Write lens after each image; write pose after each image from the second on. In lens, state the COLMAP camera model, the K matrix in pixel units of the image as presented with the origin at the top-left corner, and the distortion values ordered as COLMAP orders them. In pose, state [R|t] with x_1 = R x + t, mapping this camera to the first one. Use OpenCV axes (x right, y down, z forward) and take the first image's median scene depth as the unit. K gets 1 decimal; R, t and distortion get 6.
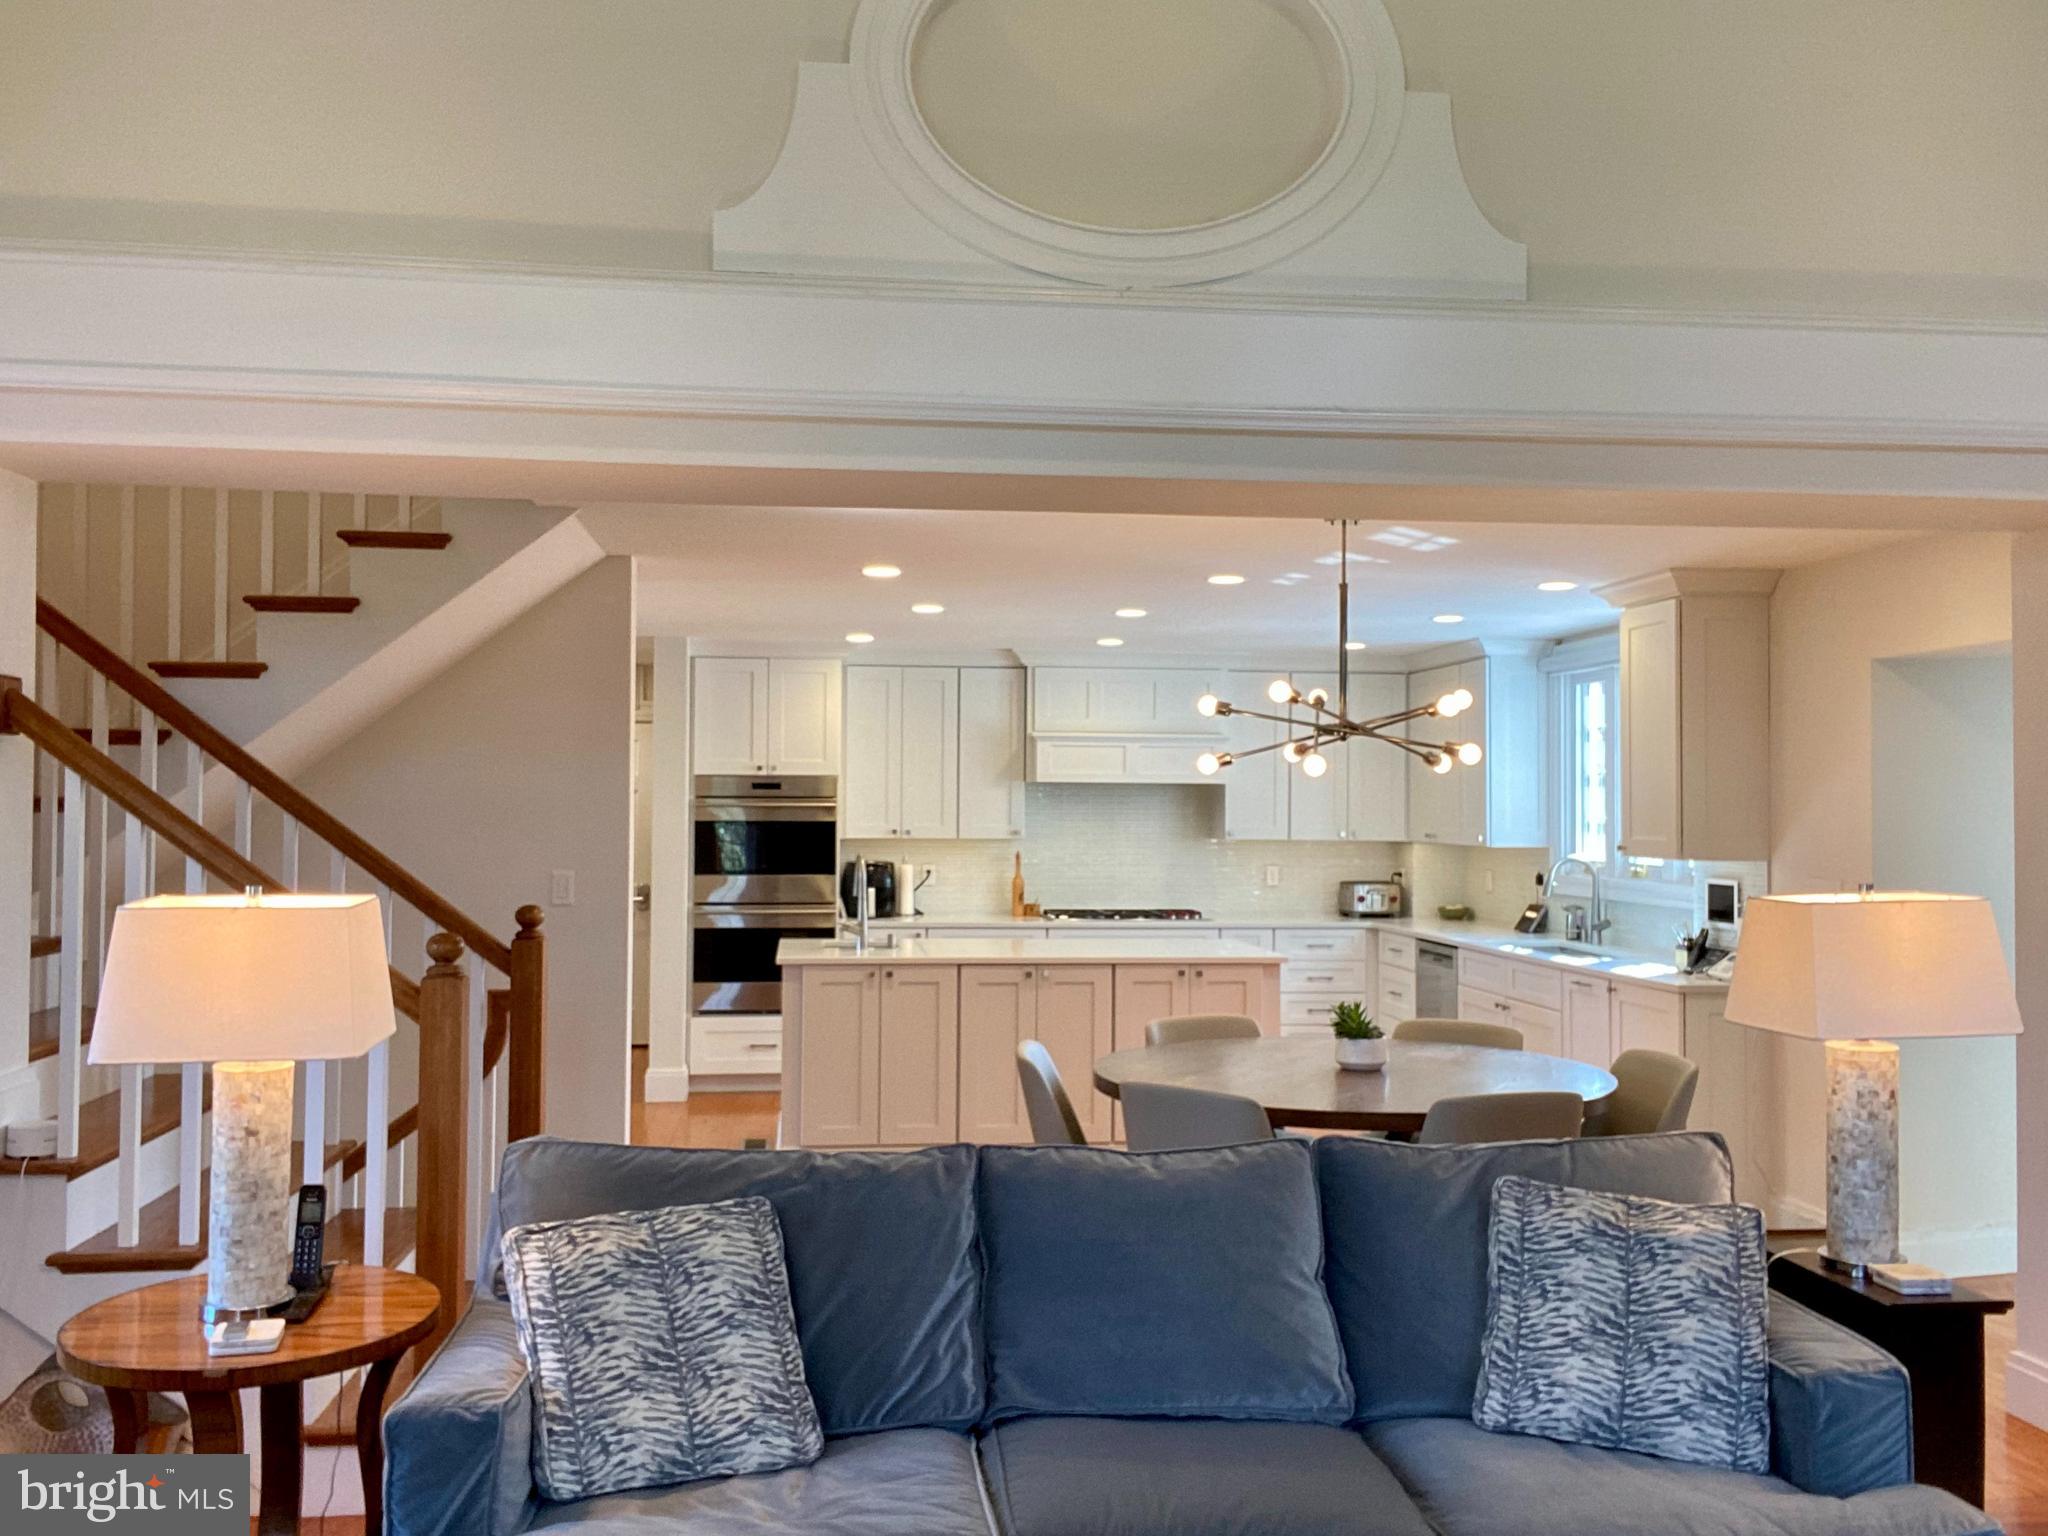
lens RADIAL K [[1795.3, 0, 1024.0], [0, 1795.3, 768.0], [0, 0, 1]] dist [-0.000570, -0.000259]
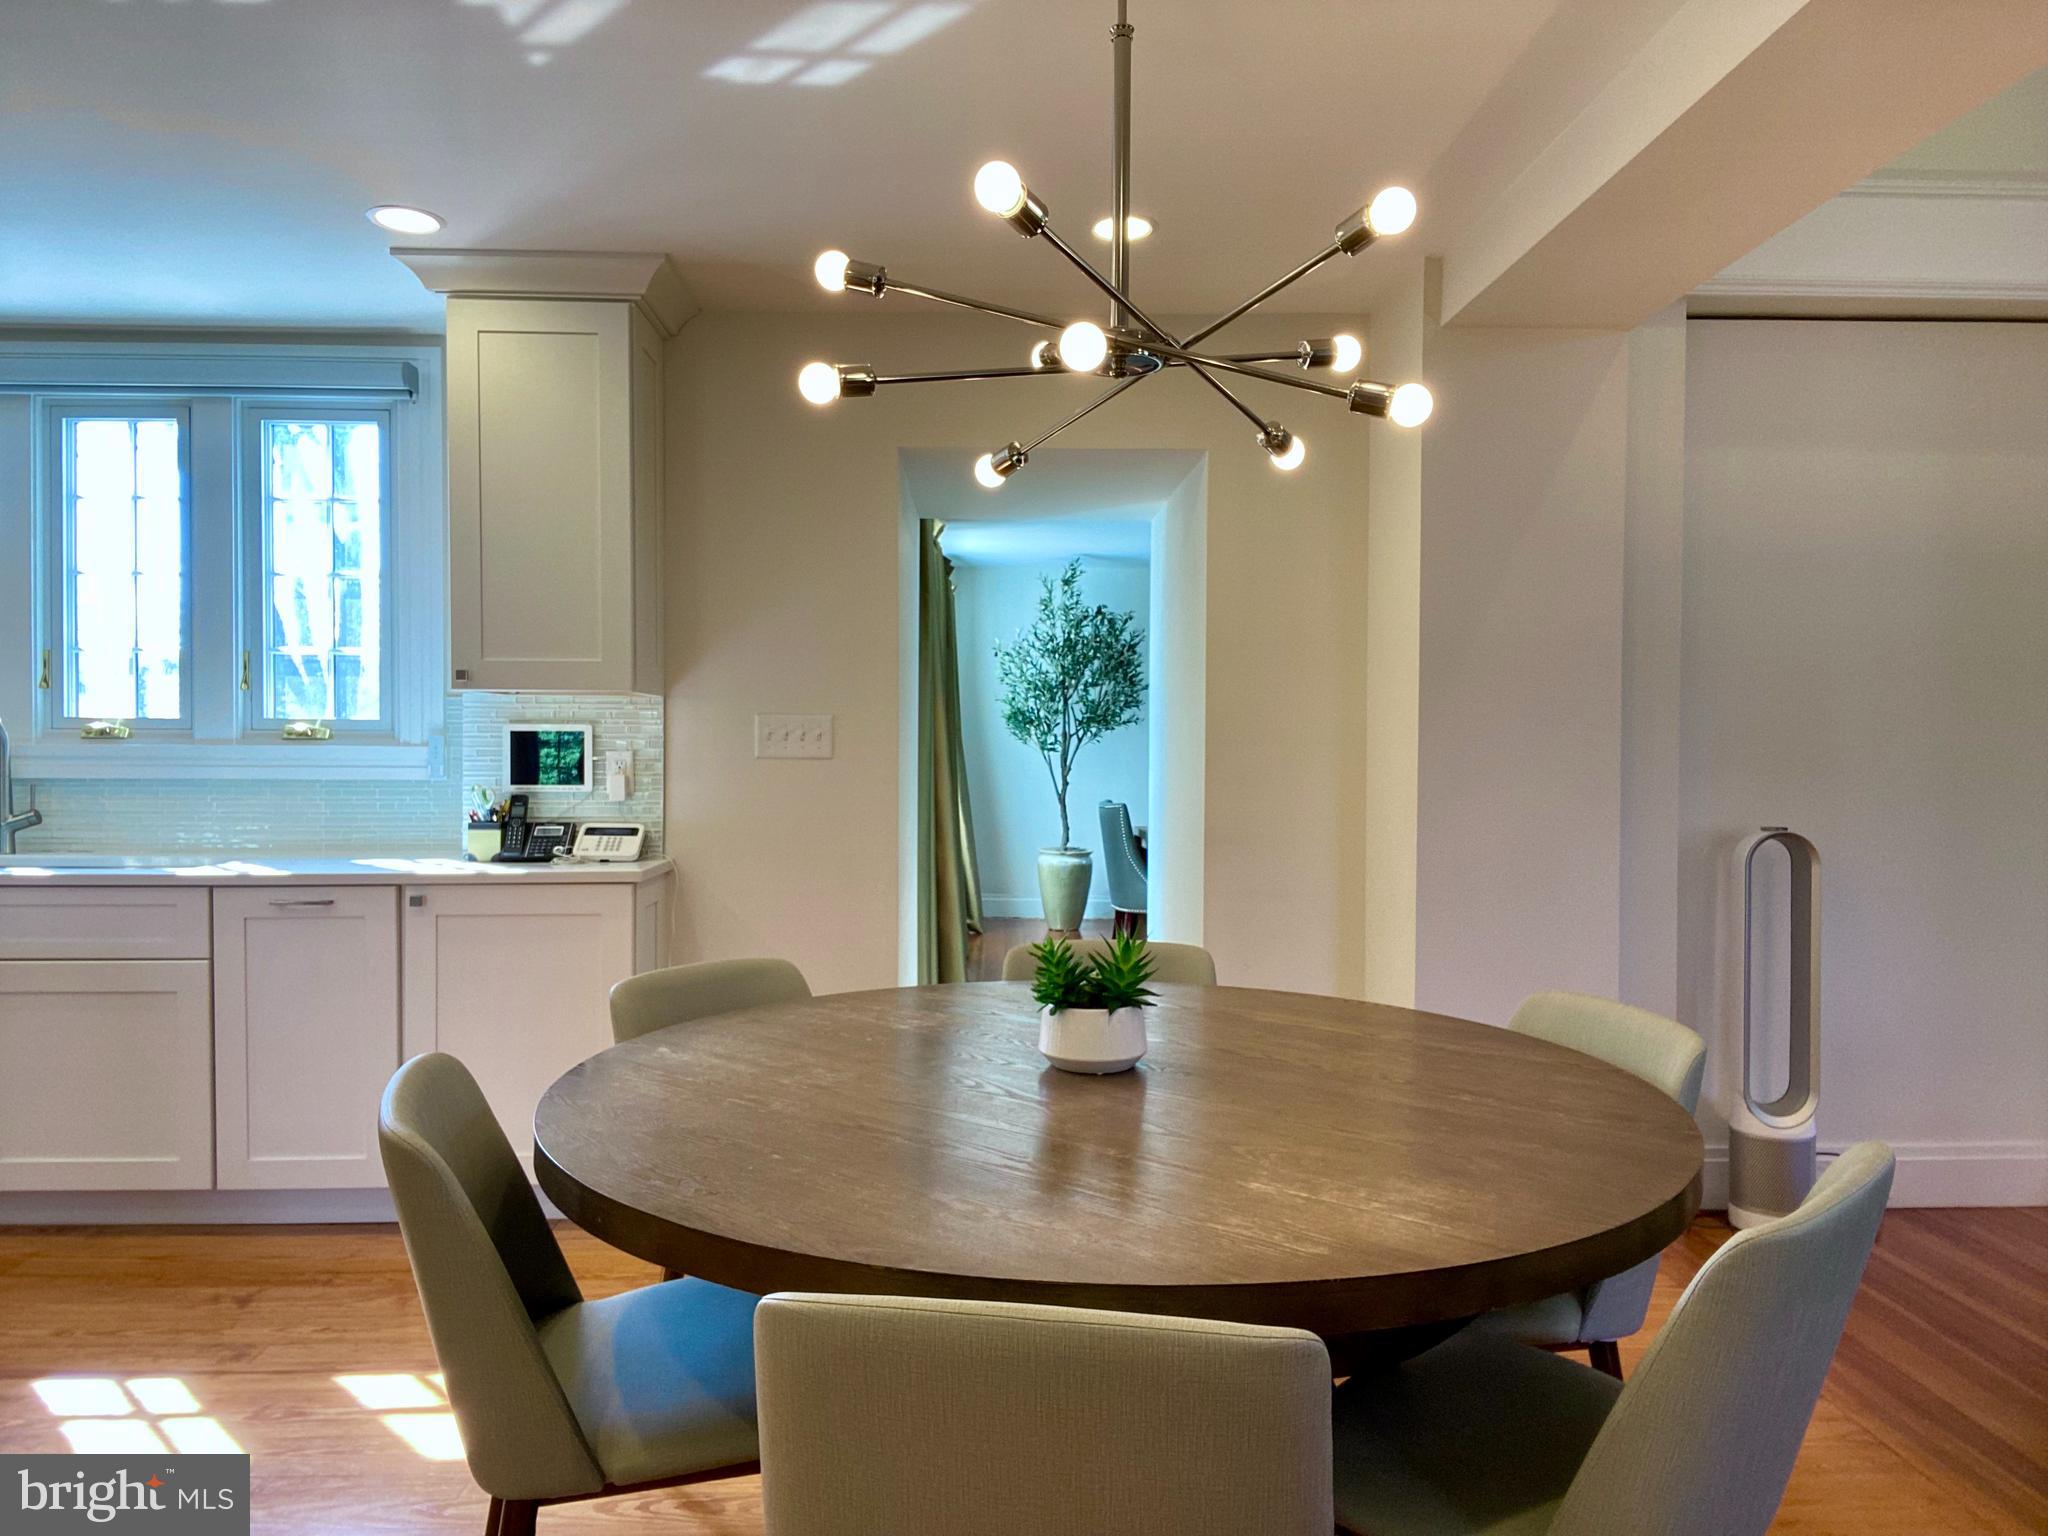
lens RADIAL K [[1418.7, 0, 1024.0], [0, 1418.7, 768.0], [0, 0, 1]] dist [-0.001987, -0.000865]
pose [[0.061565, -0.026818, 0.997743, -0.155865], [-0.031404, 0.999092, 0.028792, 0.056359], [-0.997609, -0.033105, 0.060667, 0.762906]]
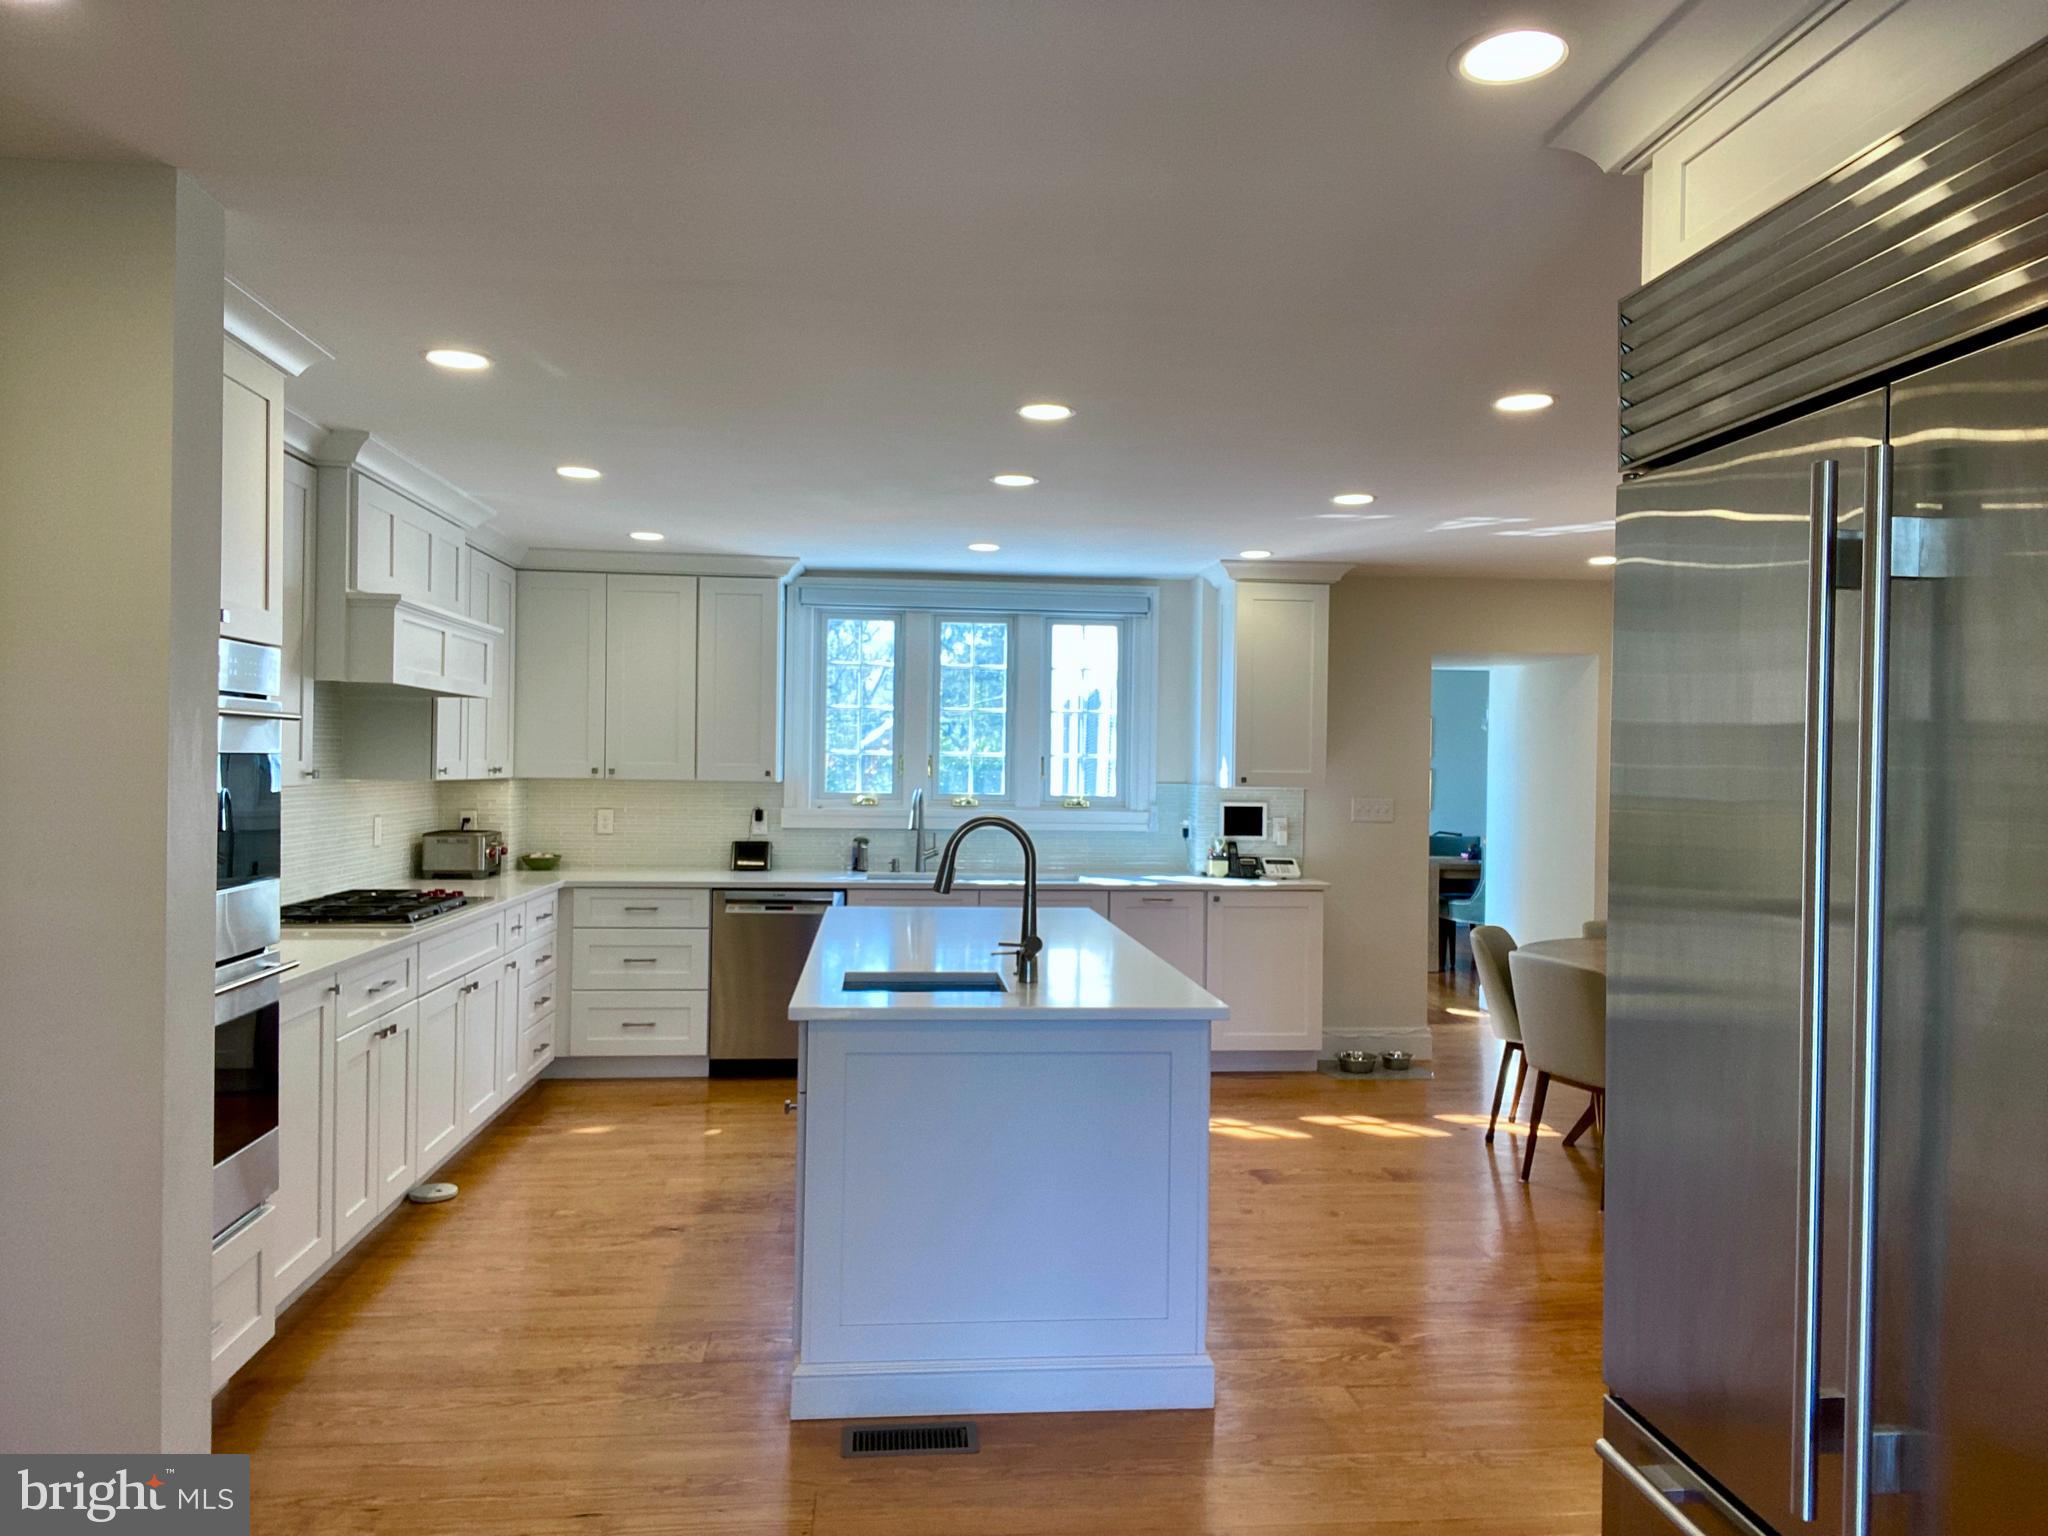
lens RADIAL K [[1408.1, 0, 1024.0], [0, 1408.1, 768.0], [0, 0, 1]] dist [-0.031408, -0.000848]
pose [[0.021416, -0.009076, 0.999729, -0.610568], [-0.041604, 0.999085, 0.009962, 0.033269], [-0.998905, -0.041806, 0.021018, 1.115515]]
